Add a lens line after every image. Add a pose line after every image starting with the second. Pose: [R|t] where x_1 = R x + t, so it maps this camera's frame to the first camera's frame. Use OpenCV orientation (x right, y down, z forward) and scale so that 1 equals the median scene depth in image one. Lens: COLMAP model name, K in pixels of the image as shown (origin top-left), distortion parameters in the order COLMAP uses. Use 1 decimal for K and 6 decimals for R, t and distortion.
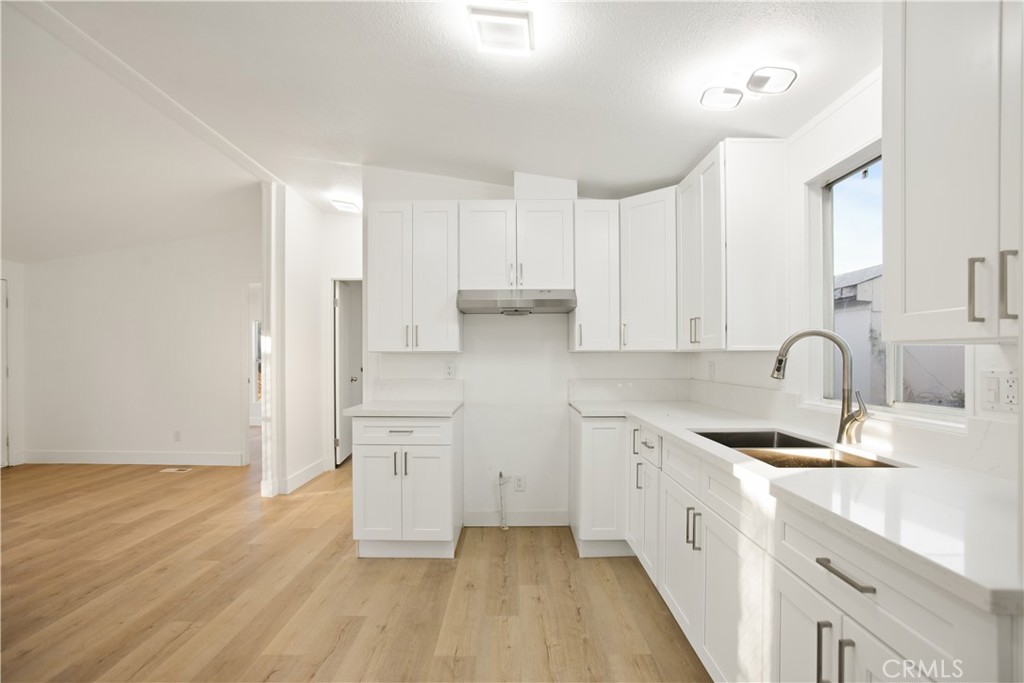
lens RADIAL K [[471.9, 0, 514.9], [0, 471.9, 359.7], [0, 0, 1]] dist [-0.060054, 0.026252]
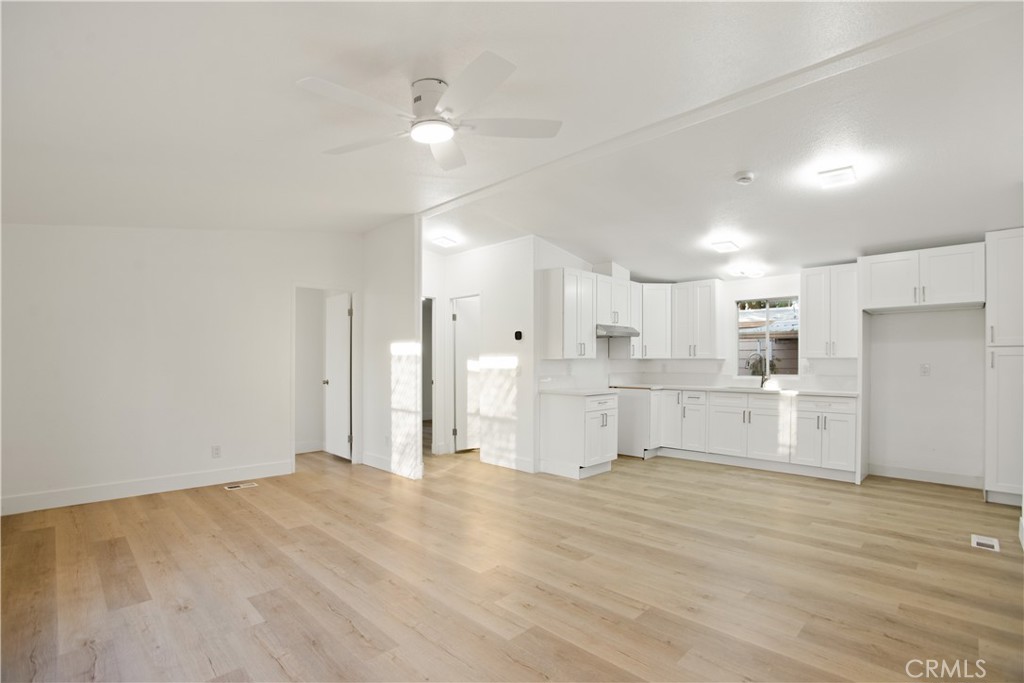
lens RADIAL K [[471.9, 0, 514.9], [0, 471.9, 359.7], [0, 0, 1]] dist [-0.060054, 0.026252]
pose [[0.714761, 0.002071, 0.699366, -1.585899], [0.004606, 0.999960, -0.007668, -0.000741], [-0.699354, 0.008702, 0.714723, -0.064503]]
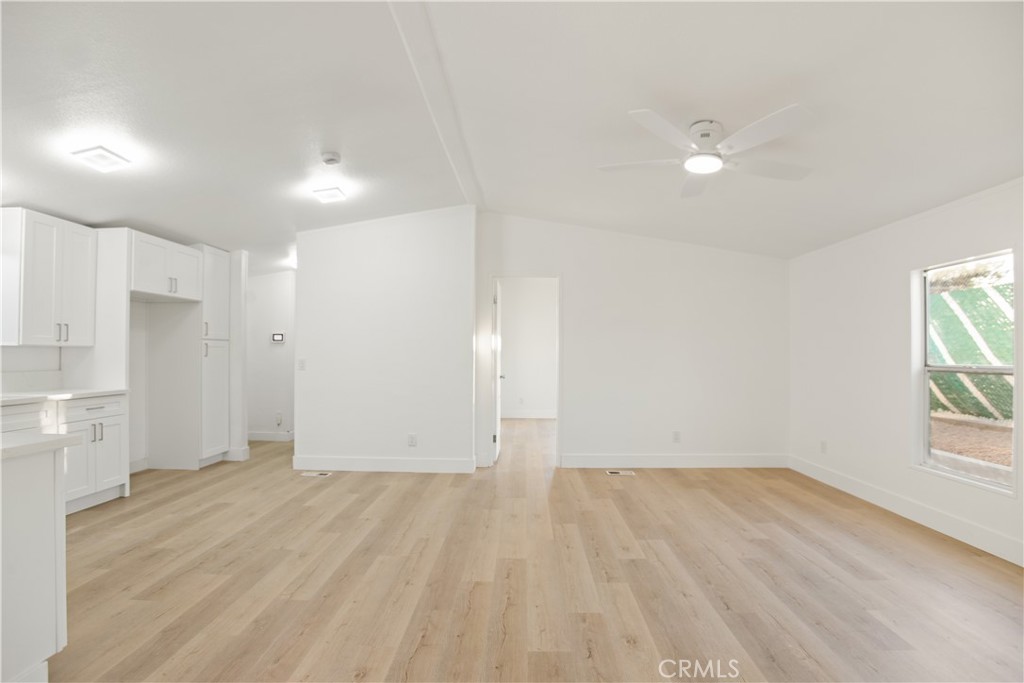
lens RADIAL K [[478.1, 0, 511.1], [0, 478.1, 347.4], [0, 0, 1]] dist [-0.070614, 0.025071]
pose [[-0.999406, -0.005254, 0.034069, -0.853424], [-0.005419, 0.999974, -0.004751, -0.010425], [-0.034043, -0.004932, -0.999408, 1.408487]]
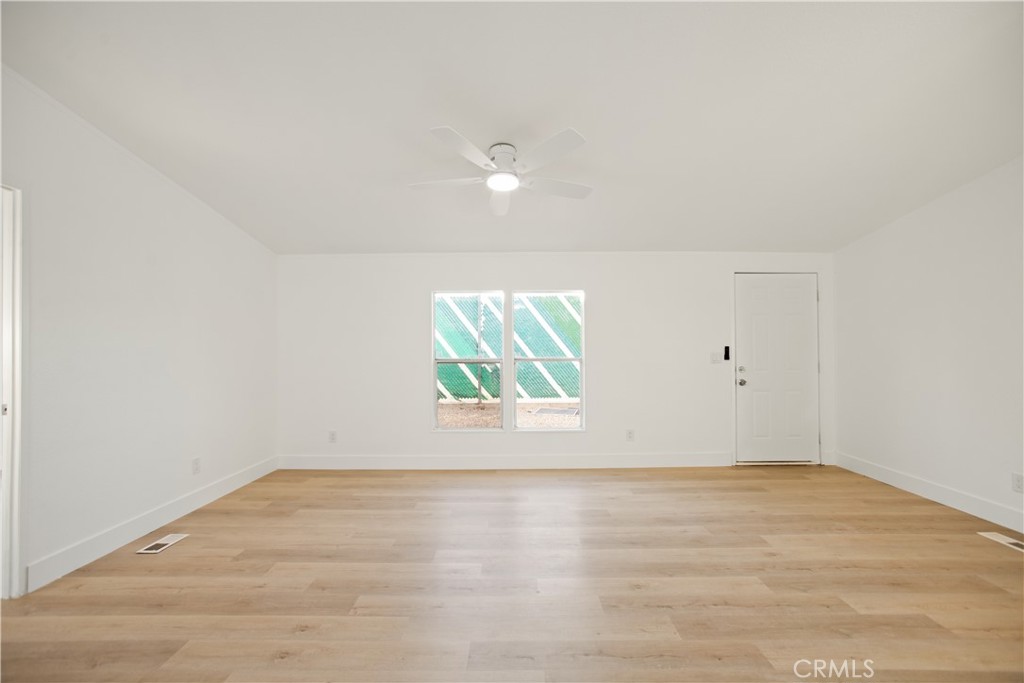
lens RADIAL K [[473.4, 0, 512.0], [0, 473.4, 341.5], [0, 0, 1]] dist [0.000565, 0.000365]
pose [[0.030496, -0.024872, -0.999225, -0.203855], [-0.005640, 0.999670, -0.025055, 0.002078], [0.999519, 0.006400, 0.030346, 0.508513]]
